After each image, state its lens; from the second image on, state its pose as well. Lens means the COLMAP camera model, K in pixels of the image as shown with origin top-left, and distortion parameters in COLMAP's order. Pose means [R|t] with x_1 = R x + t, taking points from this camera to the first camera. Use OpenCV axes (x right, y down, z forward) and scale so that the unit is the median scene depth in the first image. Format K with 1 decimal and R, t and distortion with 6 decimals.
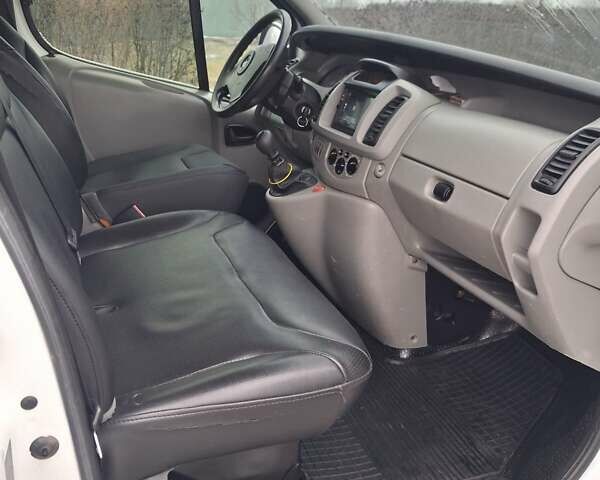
lens RADIAL K [[629.0, 0, 297.5], [0, 629.0, 221.0], [0, 0, 1]] dist [0.083291, -0.196733]
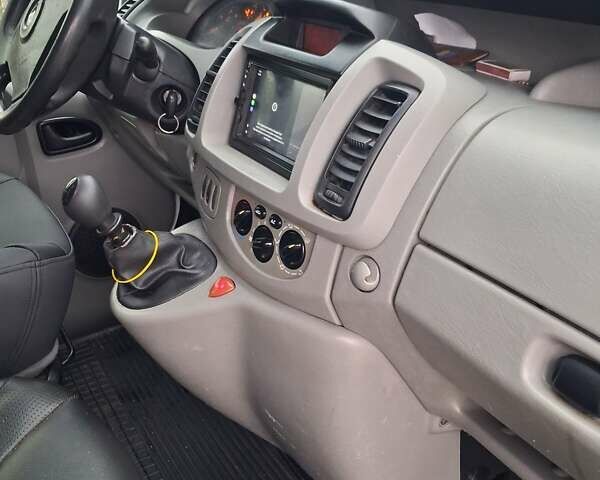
lens RADIAL K [[626.2, 0, 311.9], [0, 626.2, 231.0], [0, 0, 1]] dist [0.095713, -0.288083]
pose [[0.976099, -0.146051, 0.160932, 0.029936], [0.121087, 0.980414, 0.155327, -0.156764], [-0.180466, -0.132128, 0.974666, 0.538631]]
